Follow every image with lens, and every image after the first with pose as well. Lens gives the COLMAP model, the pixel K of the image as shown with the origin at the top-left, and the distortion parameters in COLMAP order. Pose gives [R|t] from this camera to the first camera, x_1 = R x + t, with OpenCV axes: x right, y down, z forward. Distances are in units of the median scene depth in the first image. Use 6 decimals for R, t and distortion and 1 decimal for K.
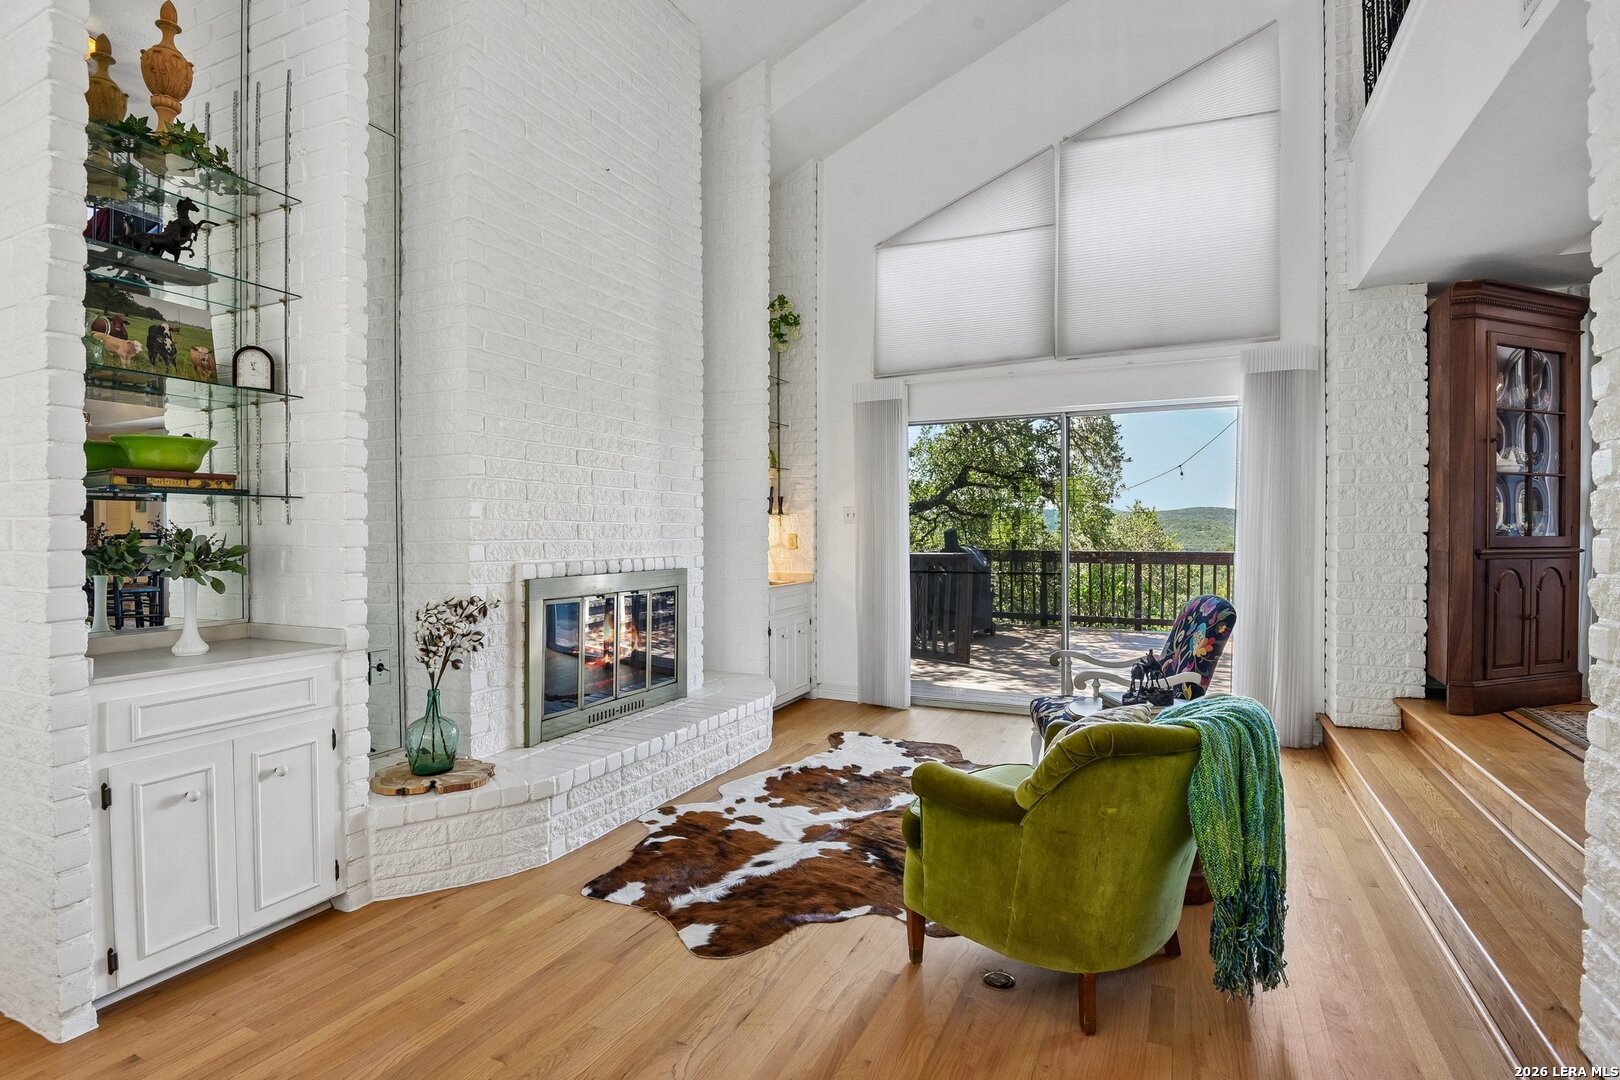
lens RADIAL K [[803.2, 0, 817.0], [0, 803.2, 537.4], [0, 0, 1]] dist [-0.016811, -0.000460]
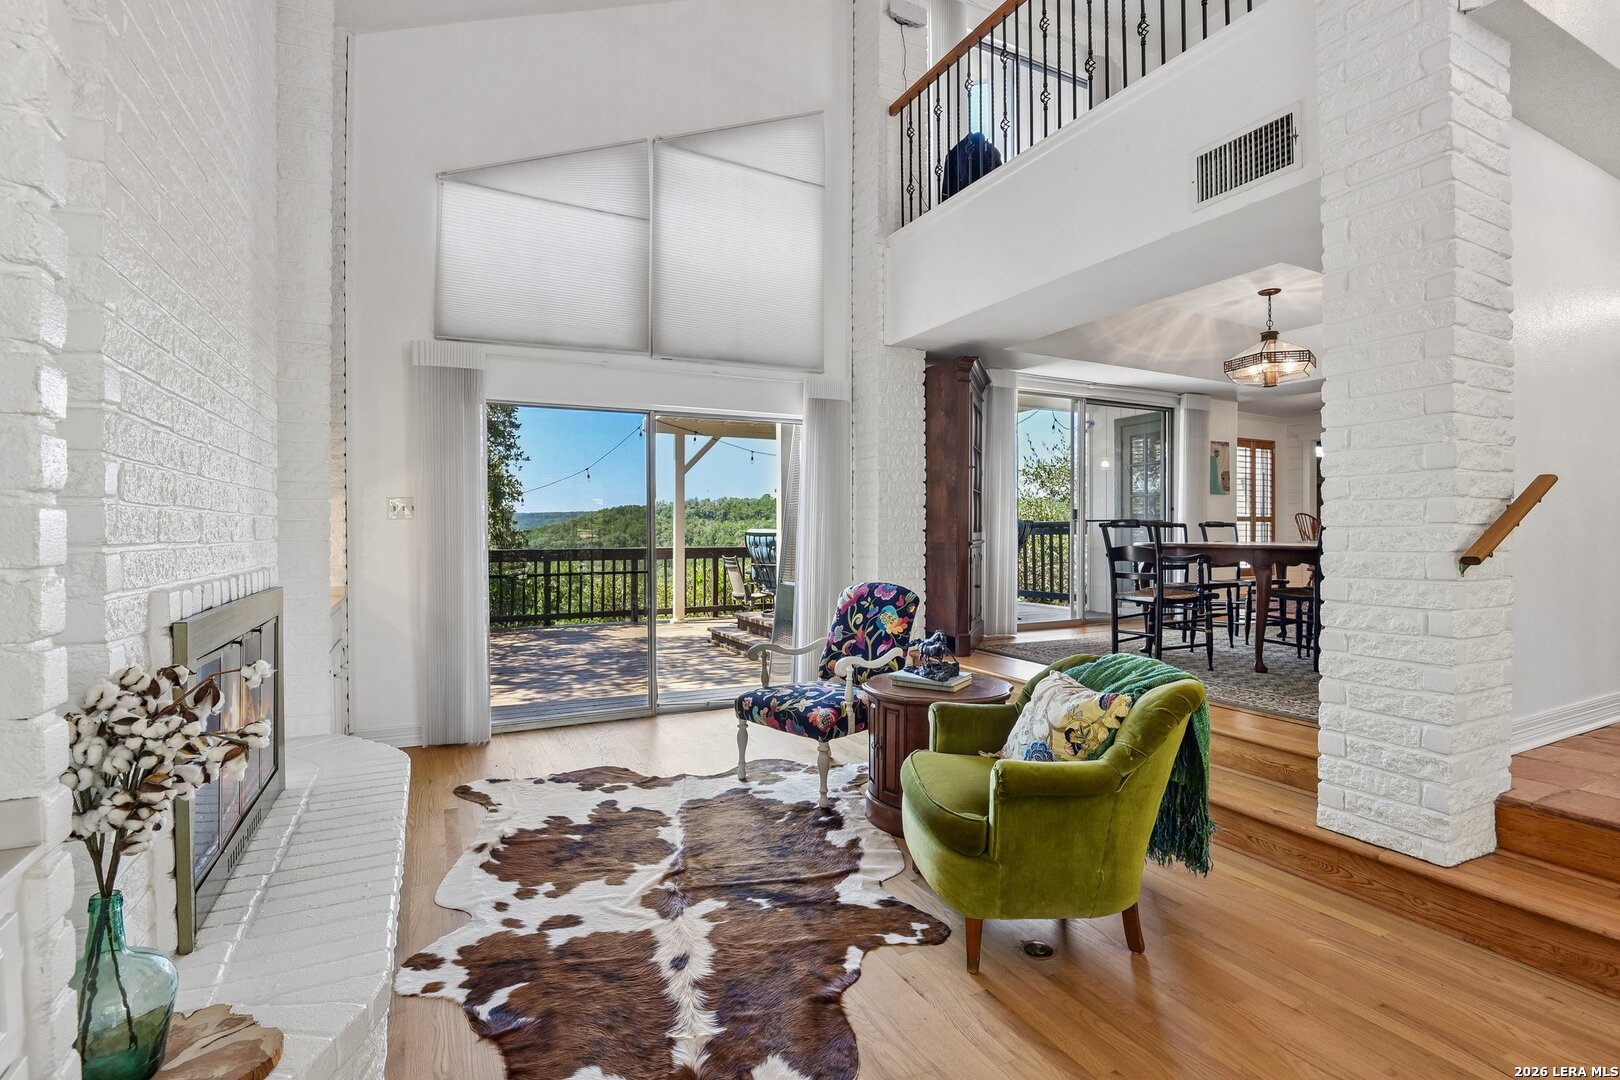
lens RADIAL K [[758.6, 0, 820.3], [0, 758.6, 536.7], [0, 0, 1]] dist [-0.014735, -0.004112]
pose [[0.620226, -0.006846, 0.784393, -0.423162], [0.005872, 0.999974, 0.004085, -0.001059], [-0.784401, 0.002072, 0.620251, 0.345588]]
